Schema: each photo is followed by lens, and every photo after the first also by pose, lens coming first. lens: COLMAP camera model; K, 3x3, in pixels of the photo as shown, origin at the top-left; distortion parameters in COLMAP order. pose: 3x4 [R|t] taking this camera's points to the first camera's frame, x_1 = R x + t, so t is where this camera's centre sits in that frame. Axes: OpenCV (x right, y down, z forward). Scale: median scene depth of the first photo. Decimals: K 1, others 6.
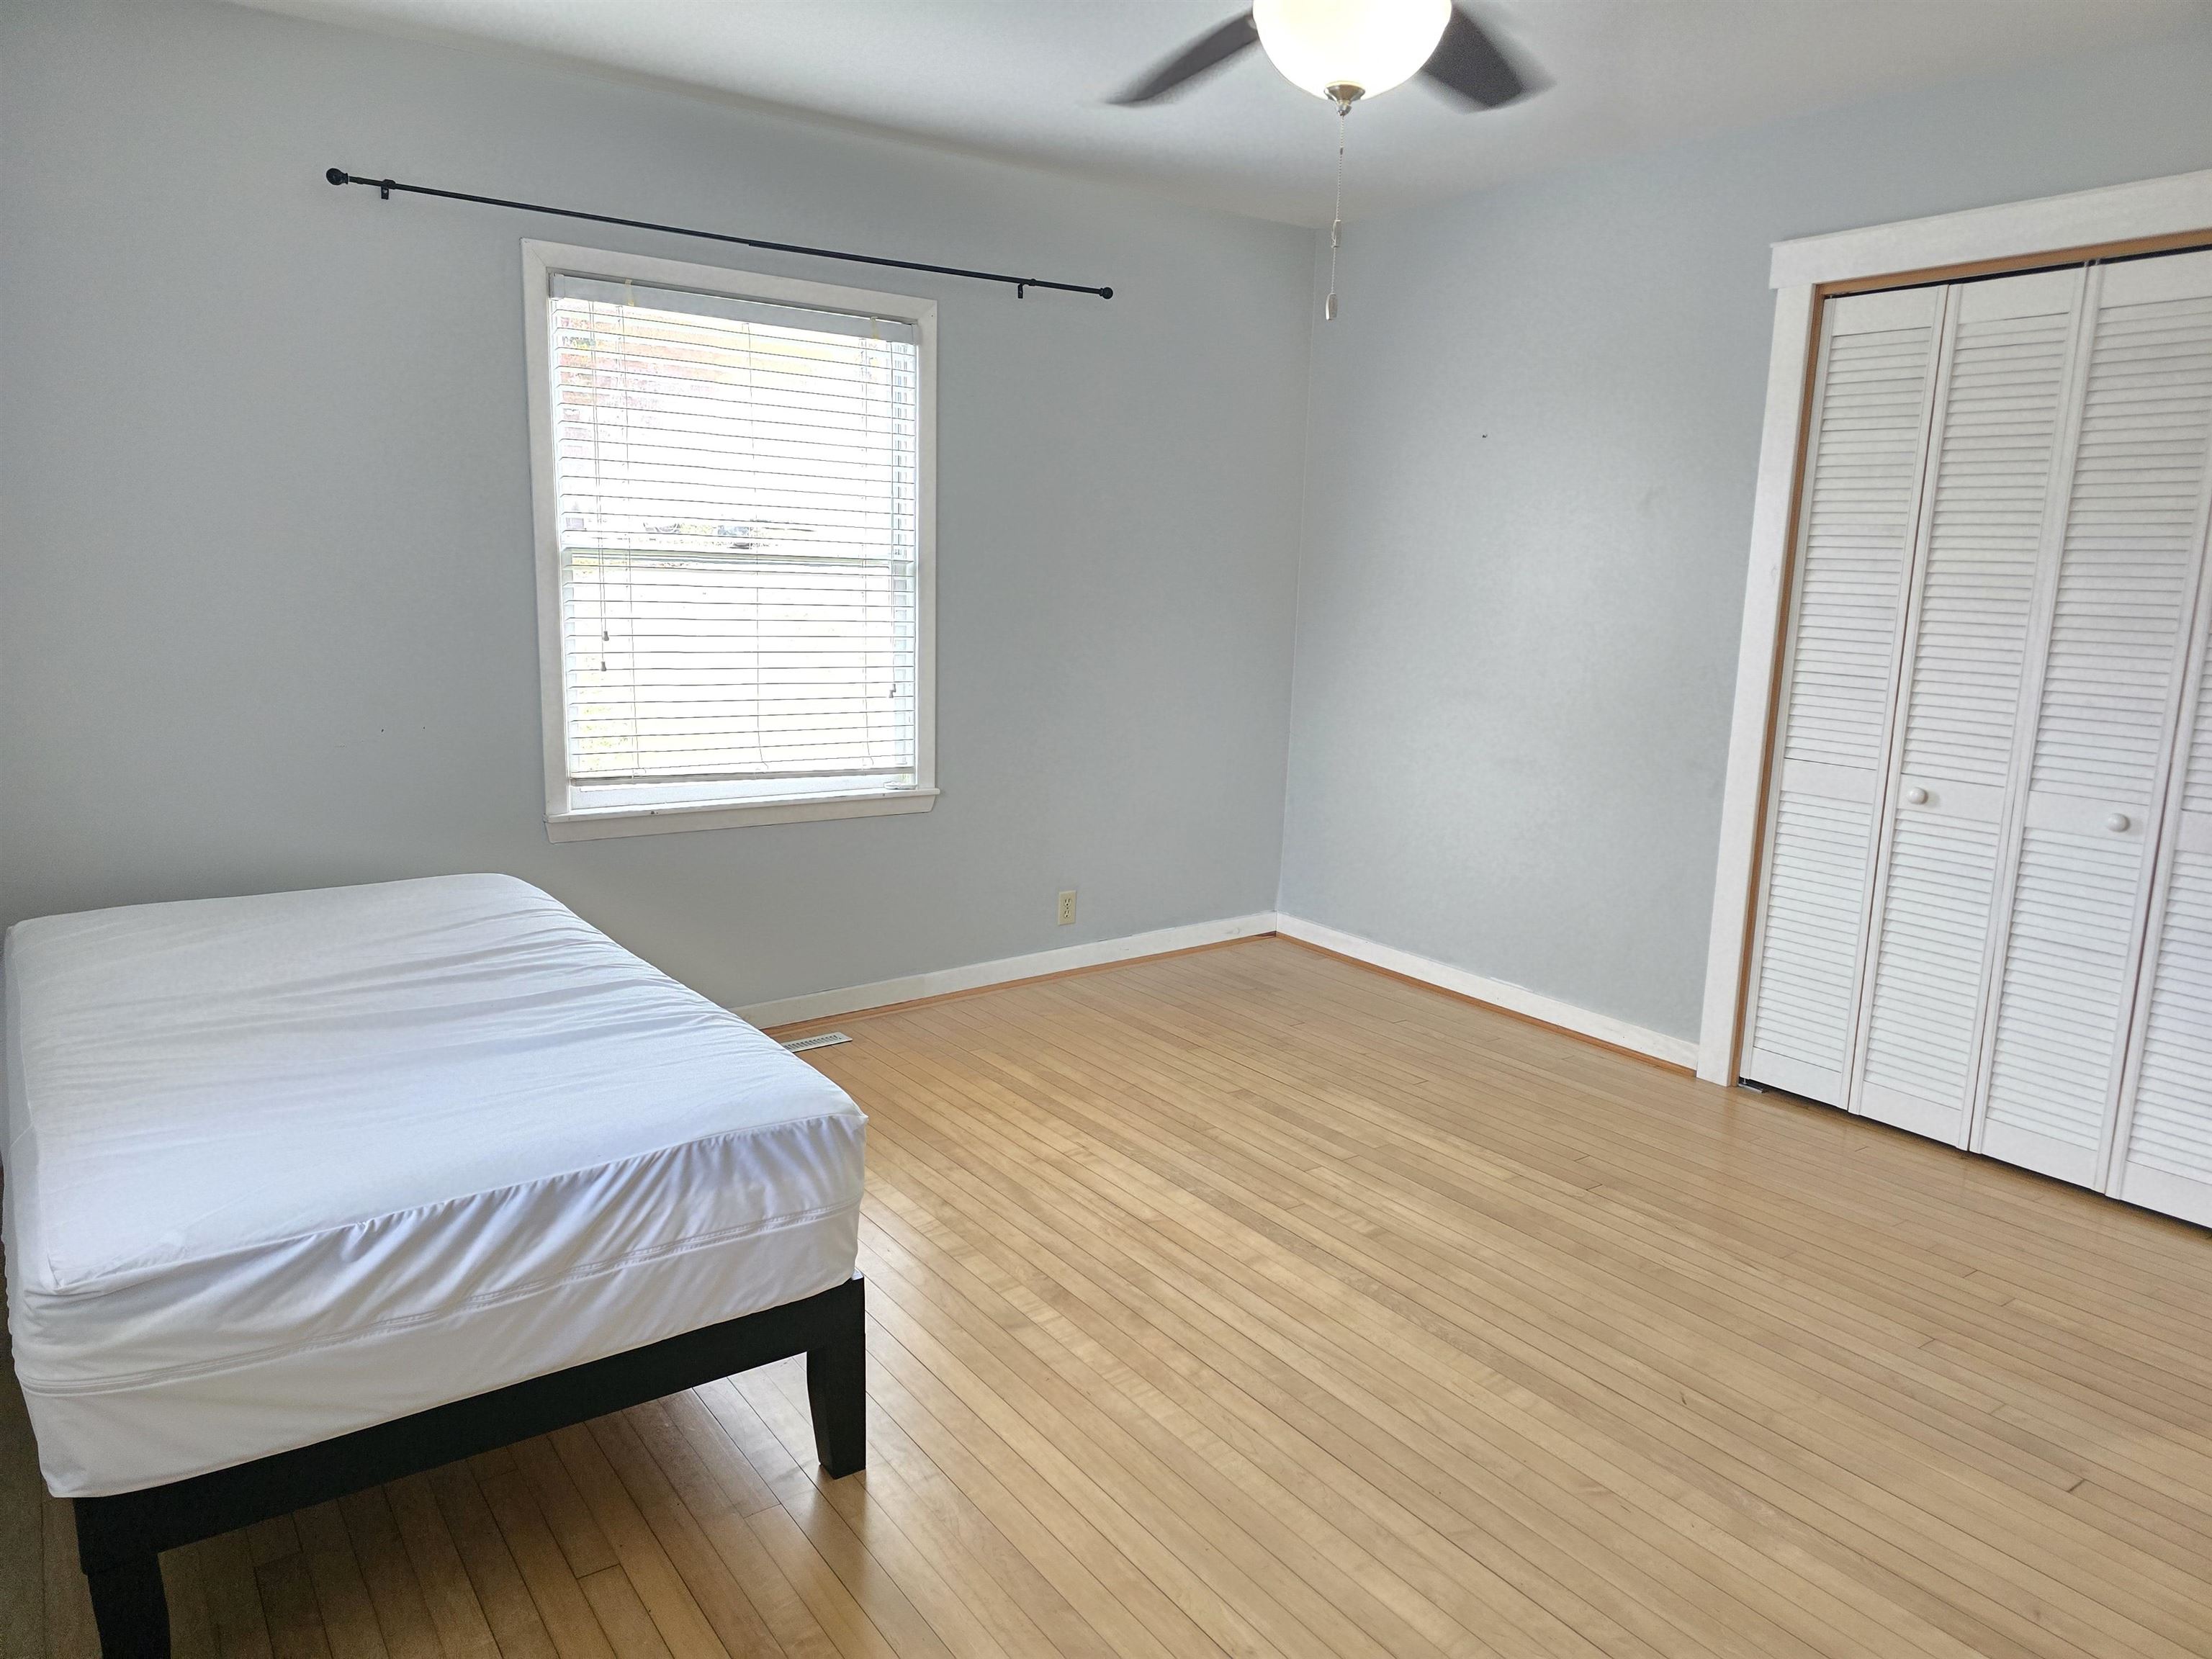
lens RADIAL K [[1488.5, 0, 1108.7], [0, 1488.5, 840.3], [0, 0, 1]] dist [0.053057, -0.023718]
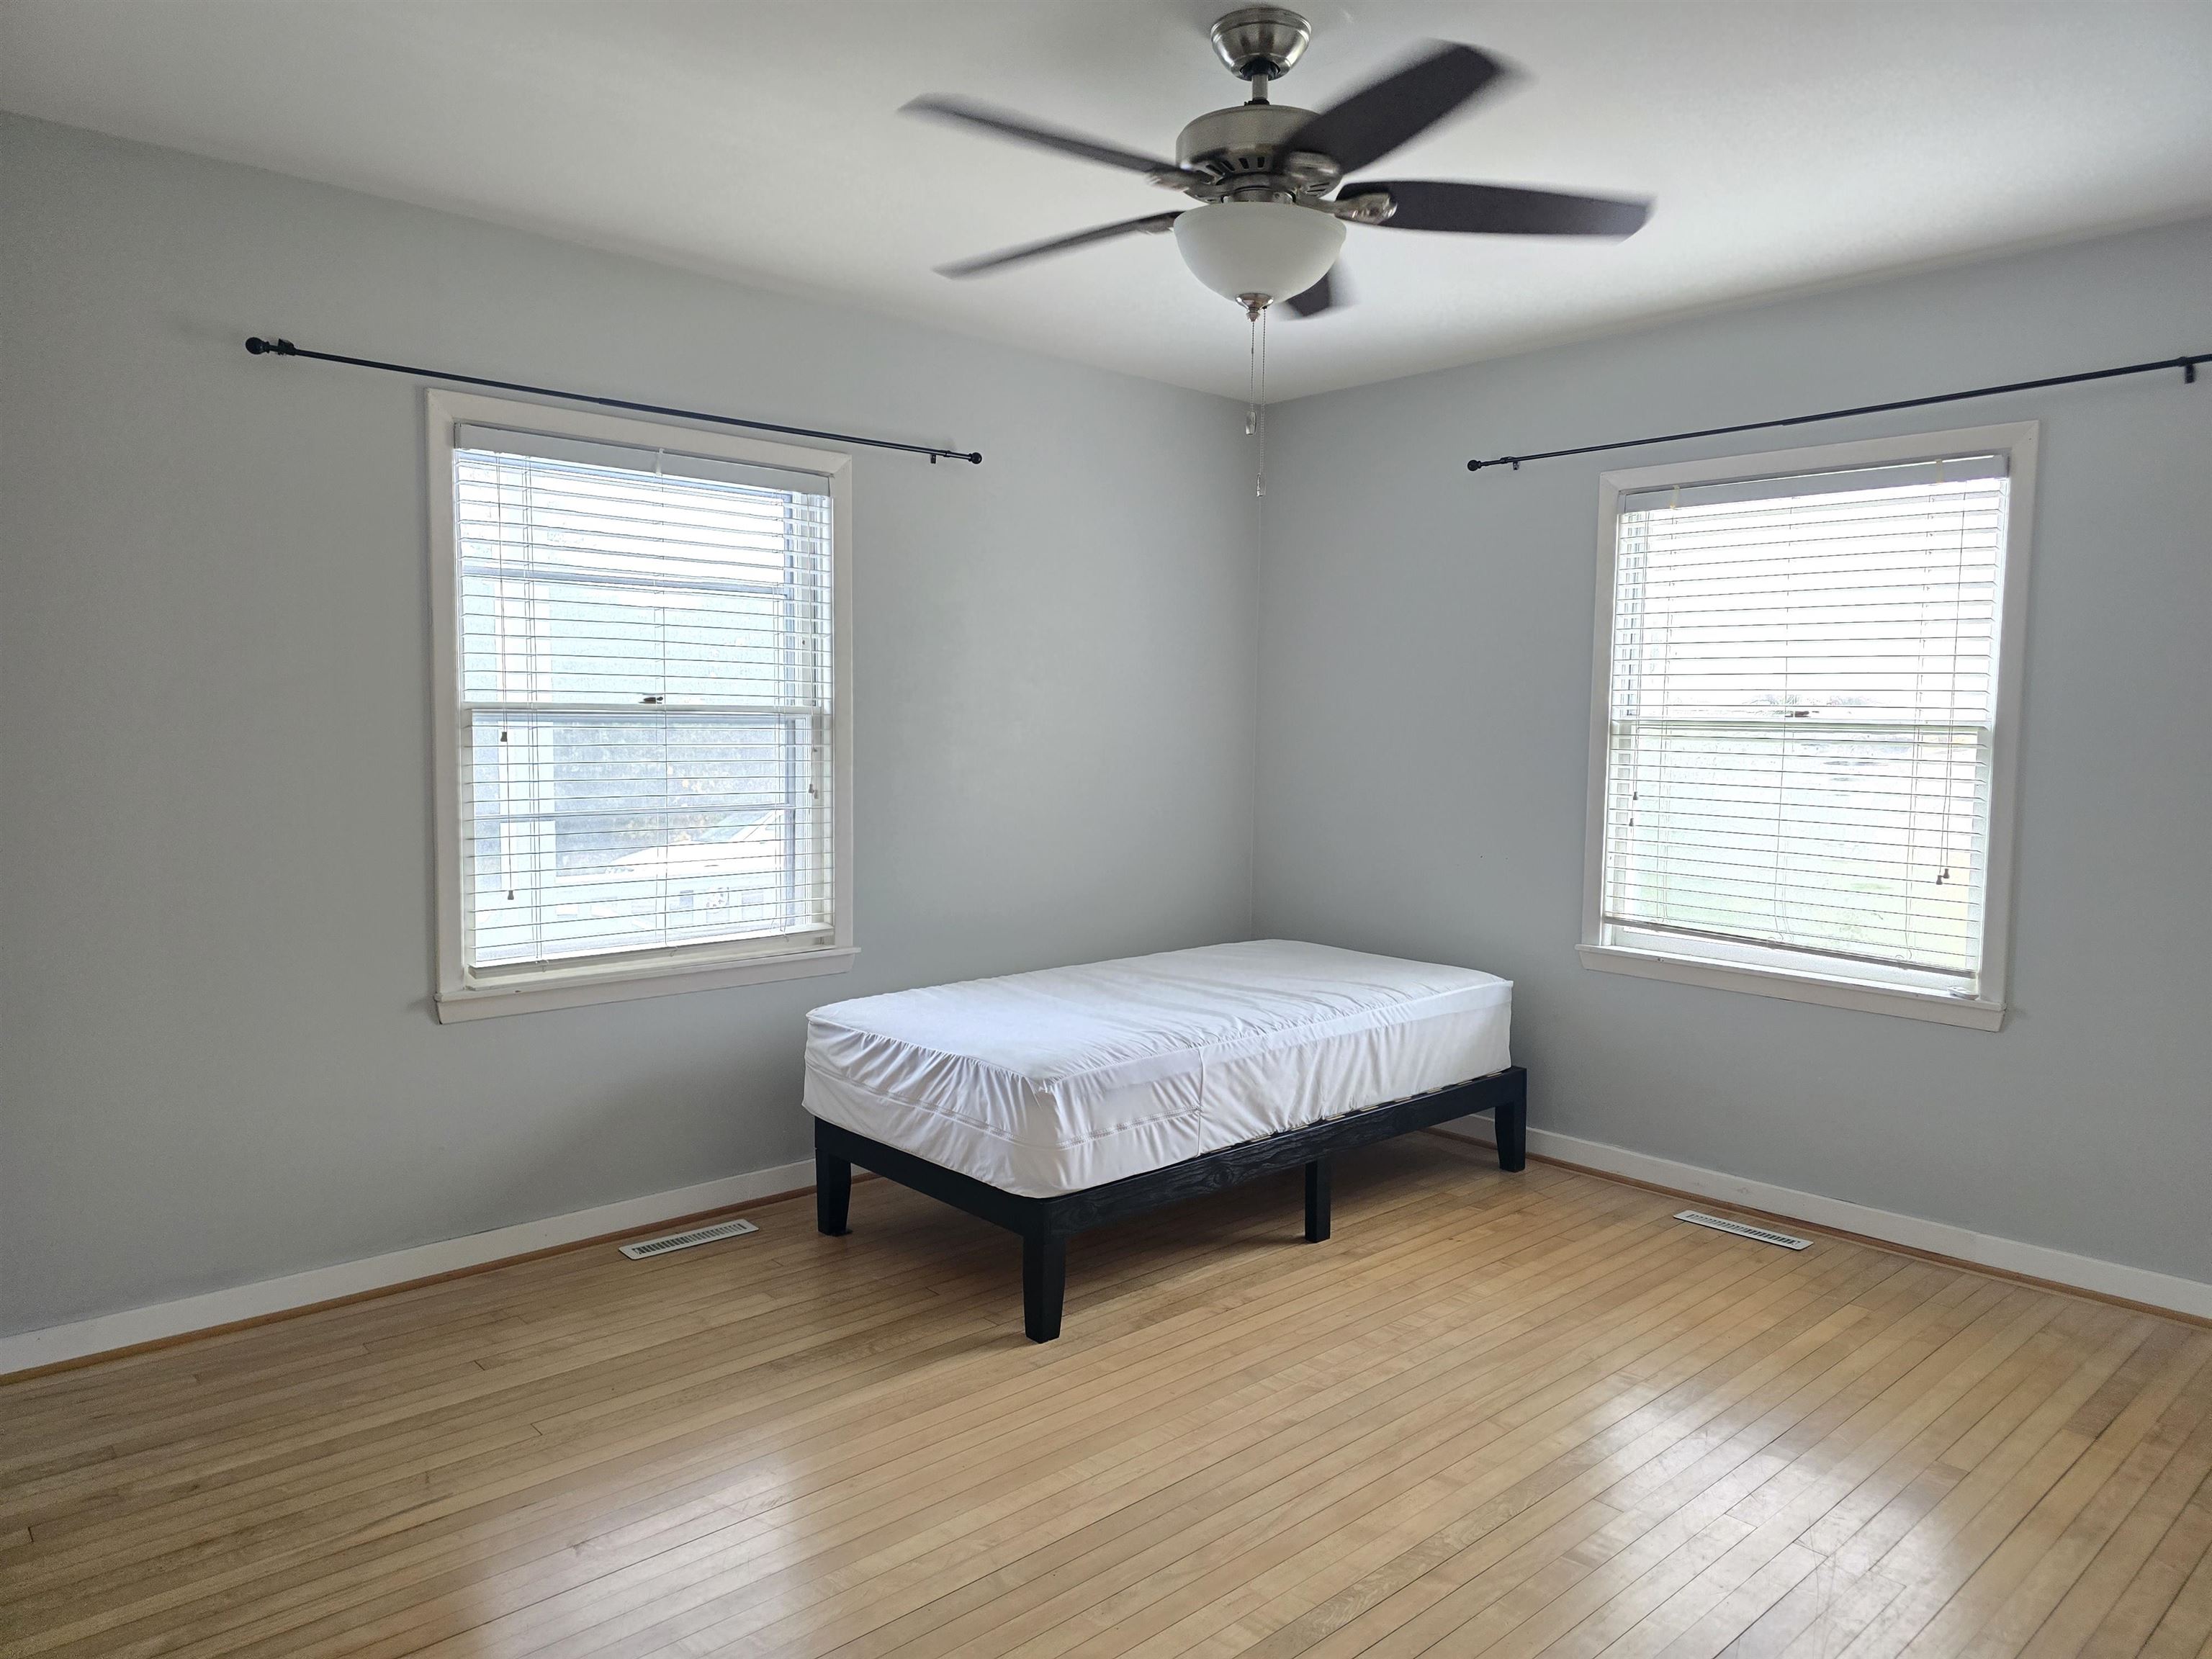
lens RADIAL K [[1488.5, 0, 1123.9], [0, 1488.5, 827.0], [0, 0, 1]] dist [0.053057, -0.023718]
pose [[0.122840, 0.051368, -0.991096, 0.734436], [-0.193116, 0.980807, 0.026899, -0.069016], [0.973456, 0.188093, 0.130402, 0.481896]]
